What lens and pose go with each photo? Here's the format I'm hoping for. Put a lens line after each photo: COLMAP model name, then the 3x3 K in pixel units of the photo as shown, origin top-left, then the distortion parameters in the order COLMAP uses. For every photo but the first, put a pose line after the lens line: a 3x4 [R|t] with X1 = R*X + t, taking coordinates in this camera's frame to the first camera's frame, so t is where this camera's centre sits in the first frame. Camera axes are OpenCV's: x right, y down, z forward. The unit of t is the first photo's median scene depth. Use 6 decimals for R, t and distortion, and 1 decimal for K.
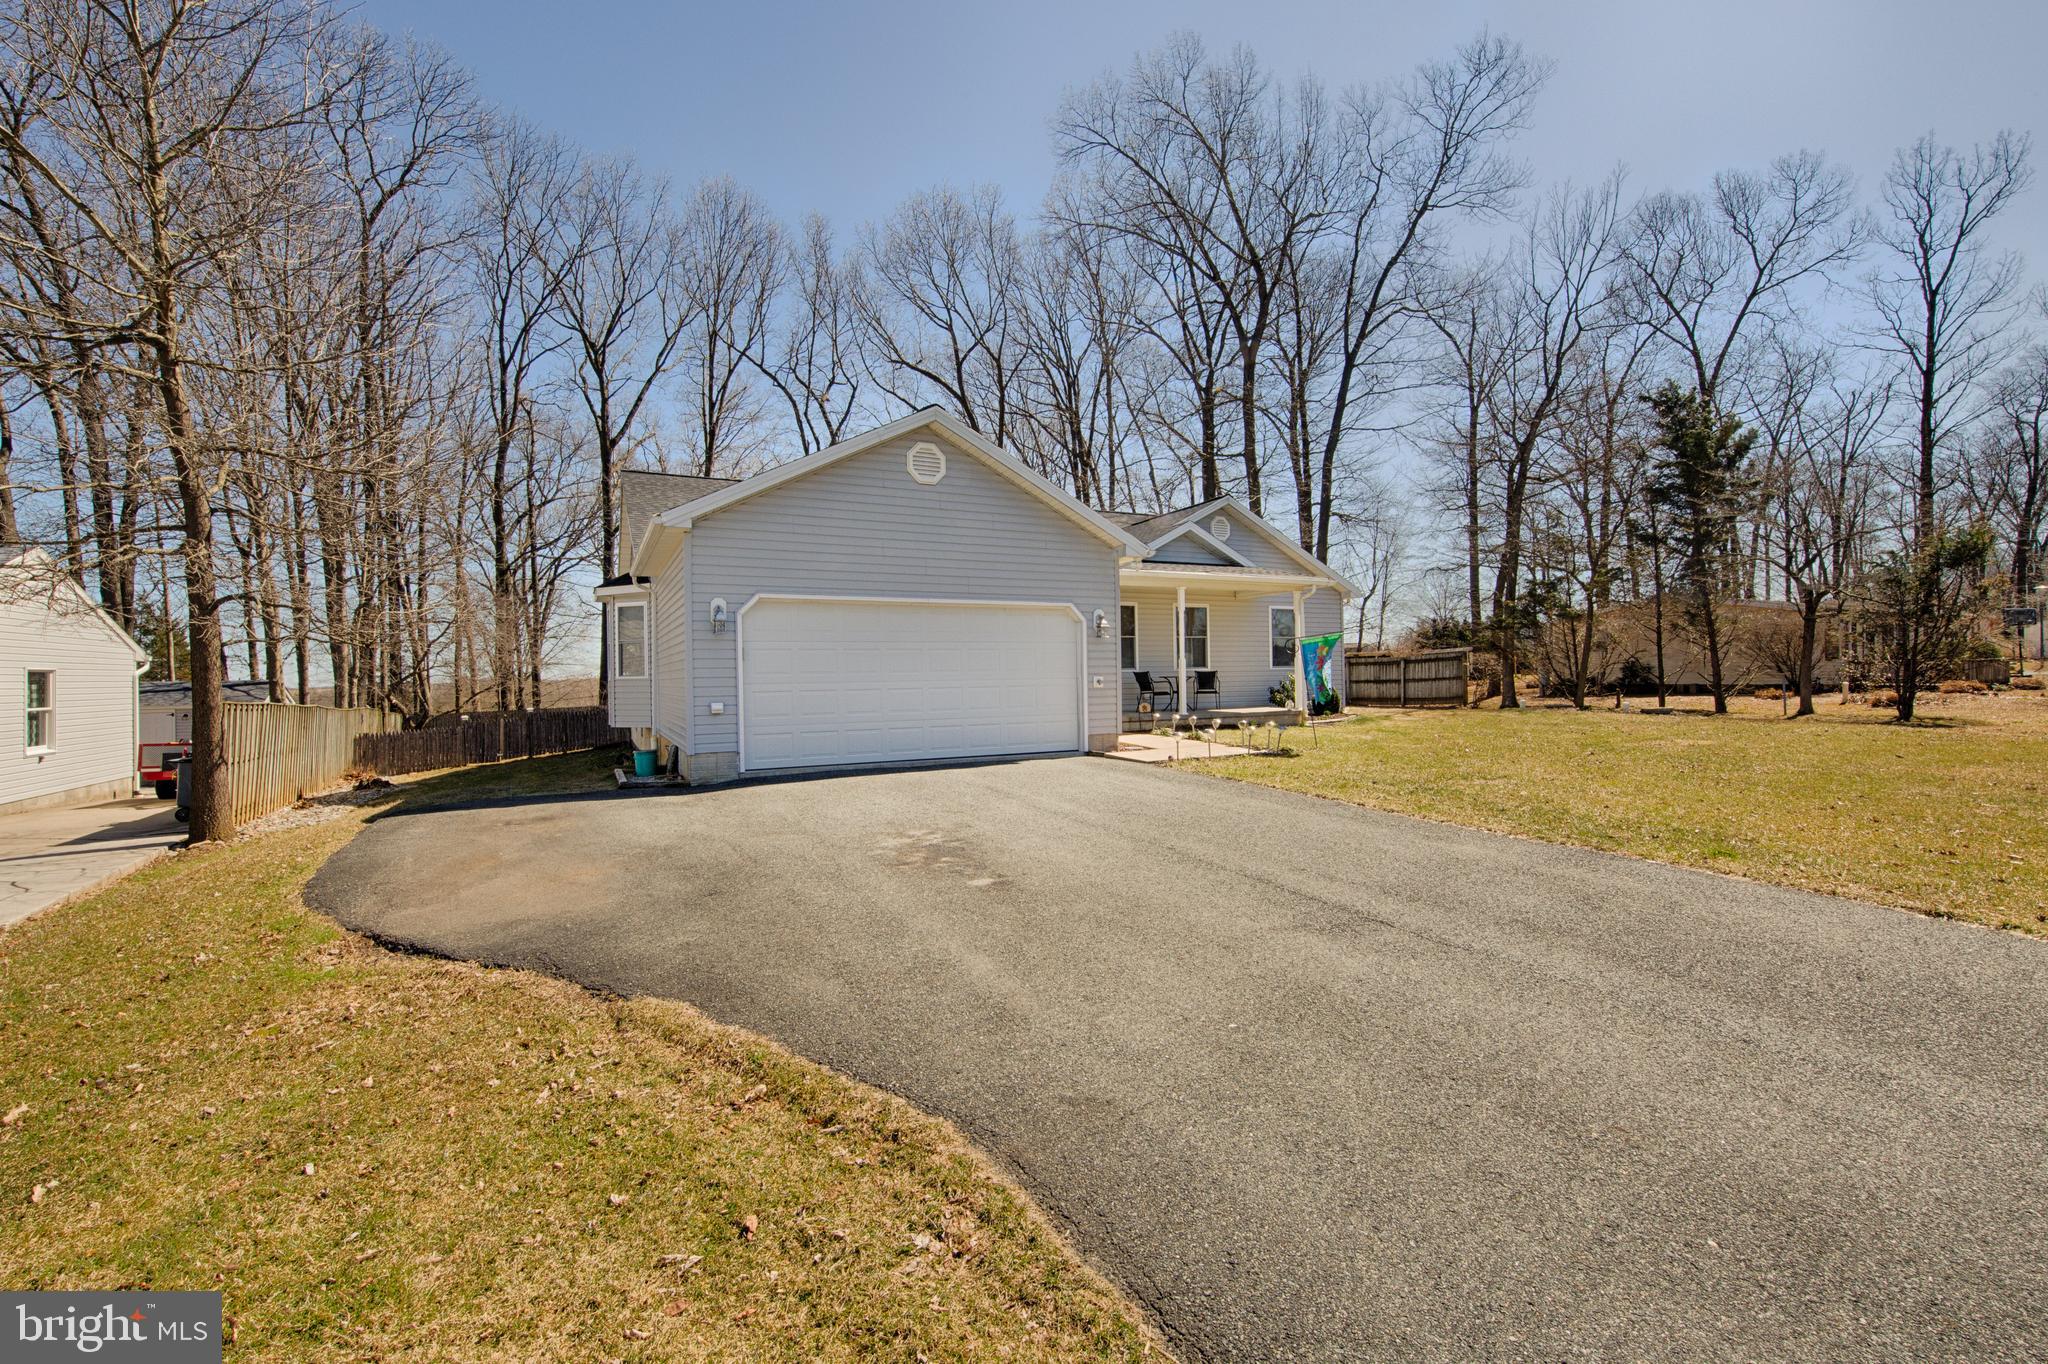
lens RADIAL K [[854.8, 0, 992.0], [0, 854.8, 663.6], [0, 0, 1]] dist [0.004182, 0.000283]
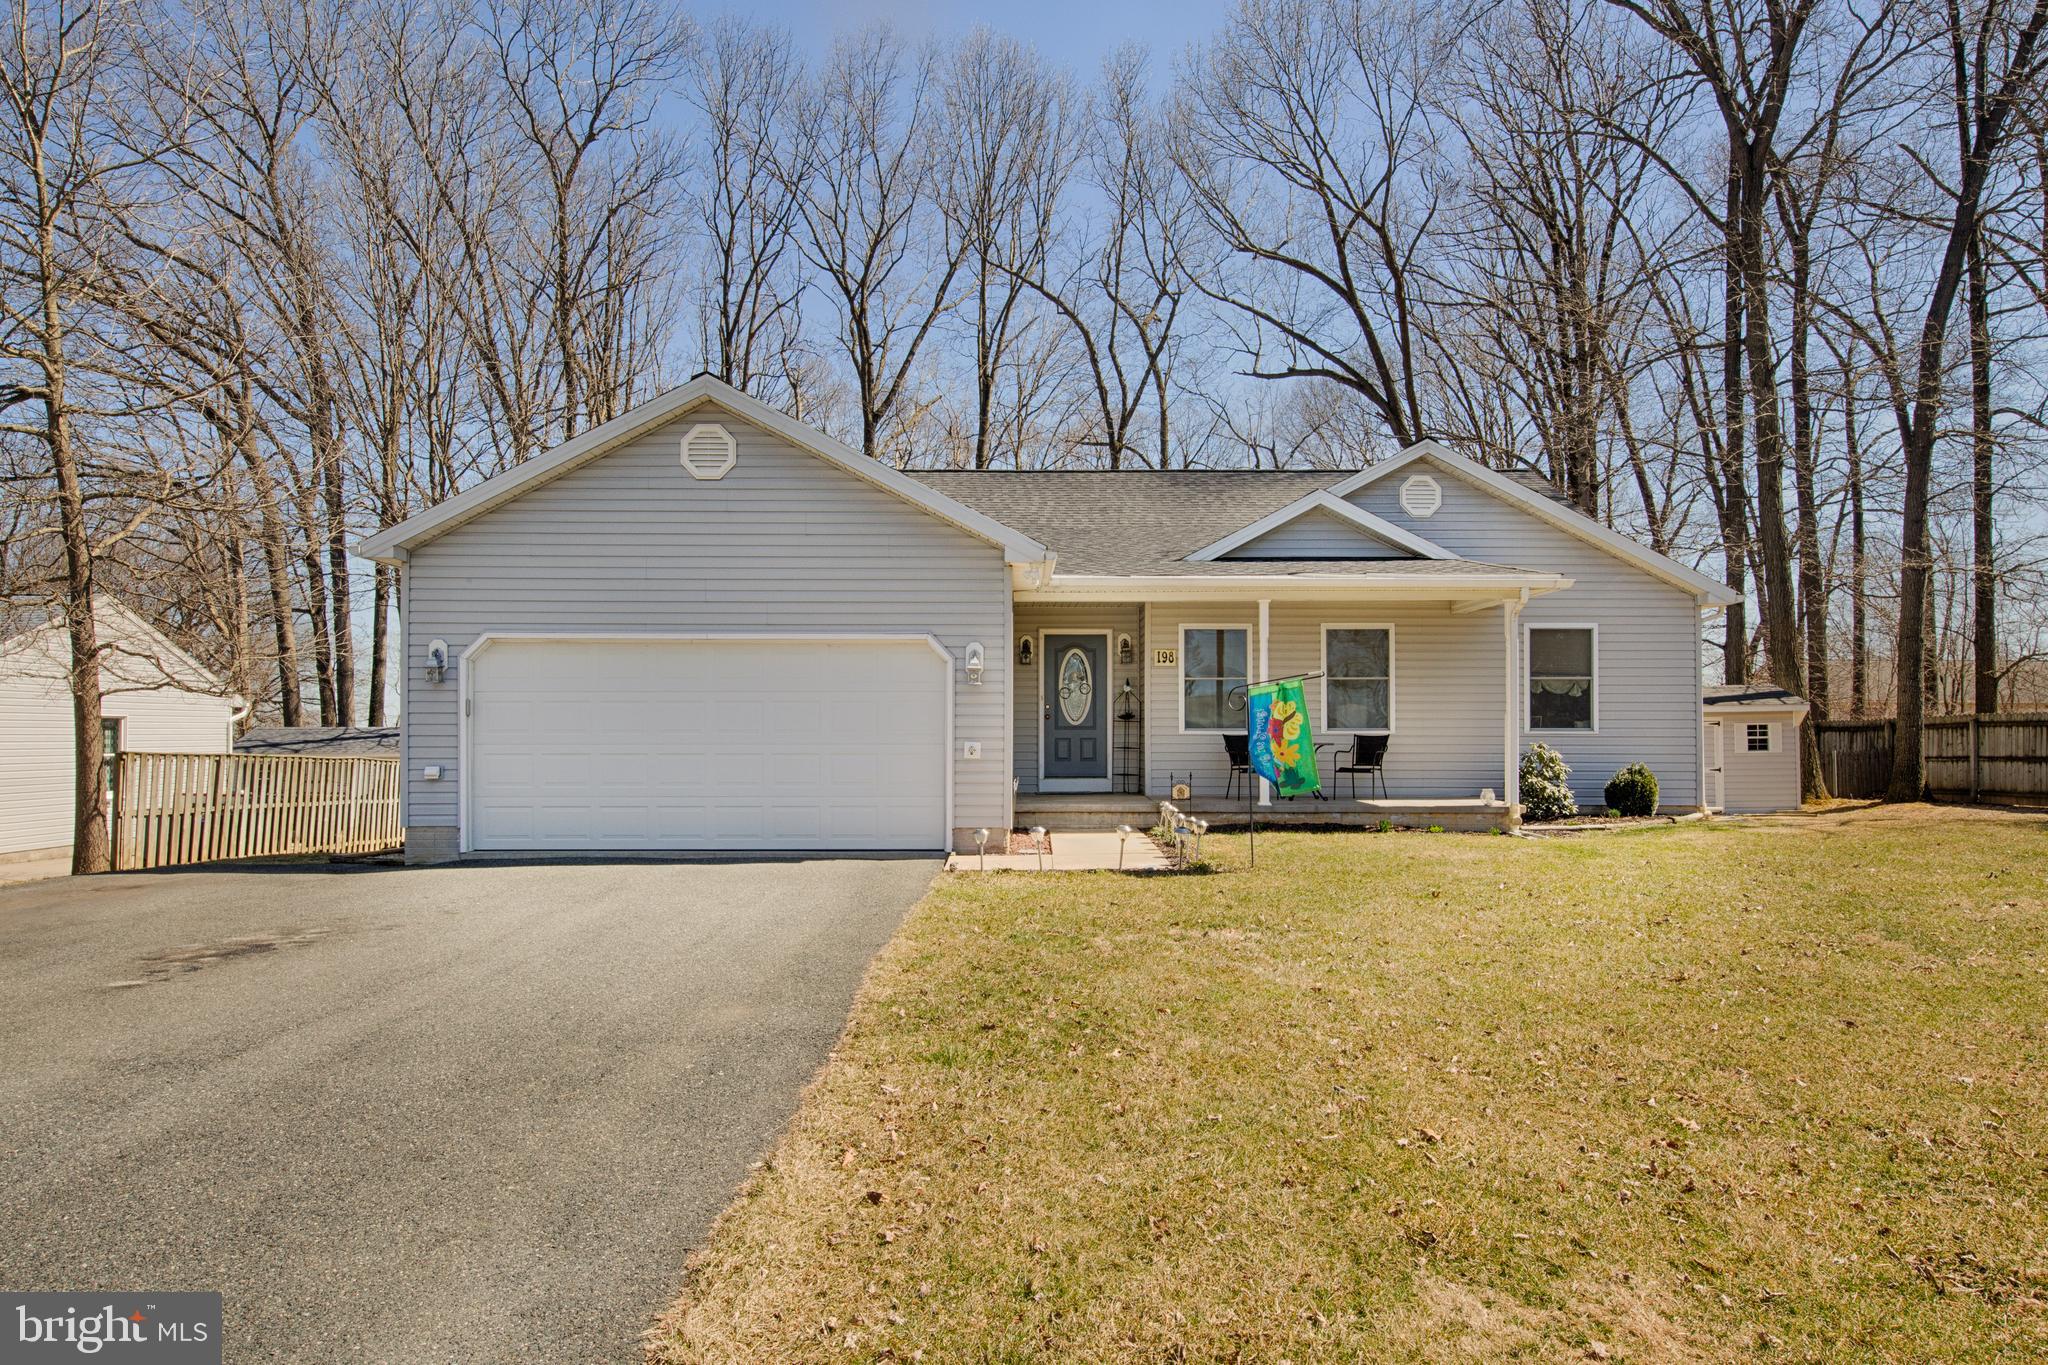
lens RADIAL K [[1293.0, 0, 997.0], [0, 1293.0, 706.8], [0, 0, 1]] dist [0.006712, 0.001402]
pose [[0.903363, 0.006679, -0.428824, 0.418670], [-0.007770, 0.999970, -0.000792, -0.009068], [0.428806, 0.004048, 0.903387, 0.062883]]
